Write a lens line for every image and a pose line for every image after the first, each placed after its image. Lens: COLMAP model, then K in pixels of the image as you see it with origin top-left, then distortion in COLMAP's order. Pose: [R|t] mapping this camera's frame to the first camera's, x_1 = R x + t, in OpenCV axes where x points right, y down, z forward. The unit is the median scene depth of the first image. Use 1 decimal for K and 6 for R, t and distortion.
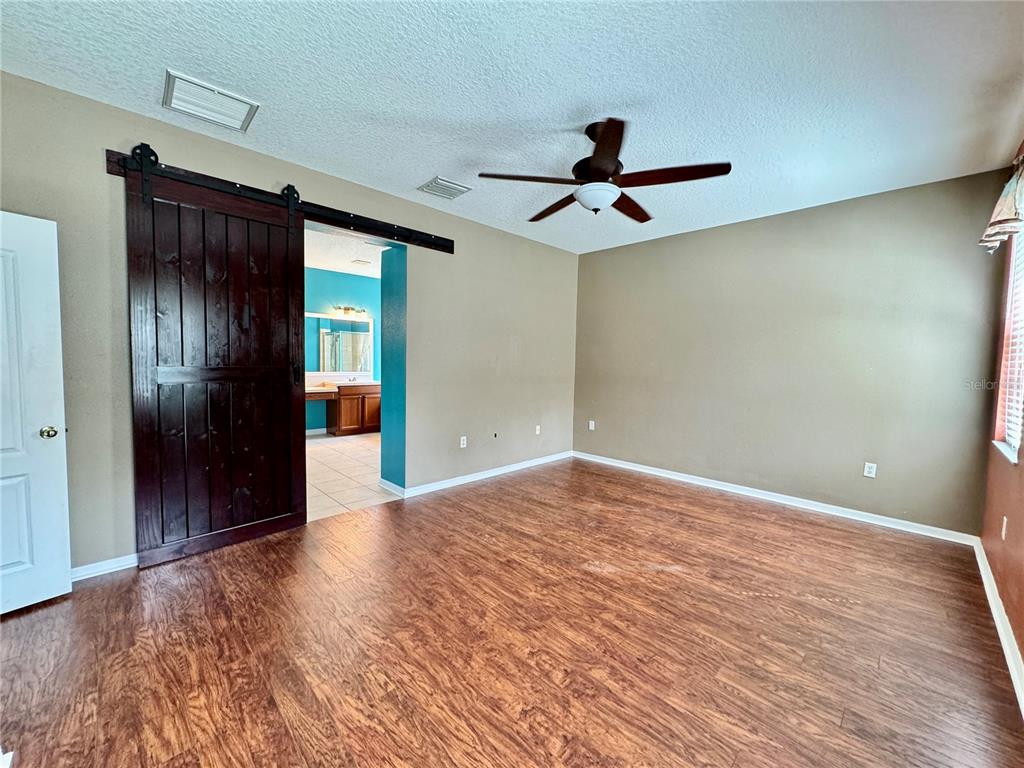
lens RADIAL K [[409.7, 0, 512.6], [0, 409.7, 383.2], [0, 0, 1]] dist [-0.003888, -0.000206]
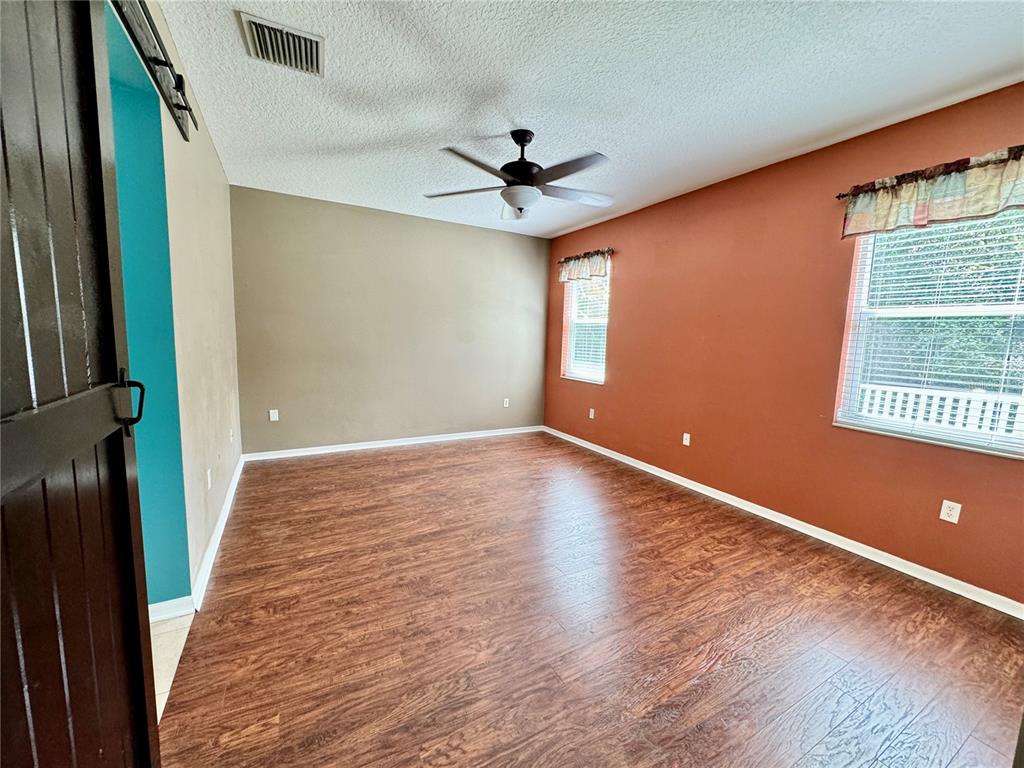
lens RADIAL K [[409.7, 0, 514.8], [0, 409.7, 380.3], [0, 0, 1]] dist [-0.003888, -0.000206]
pose [[0.265560, -0.116277, 0.957057, -0.662250], [0.032189, 0.993216, 0.111738, -0.058332], [-0.963557, 0.001133, 0.267502, 0.507893]]
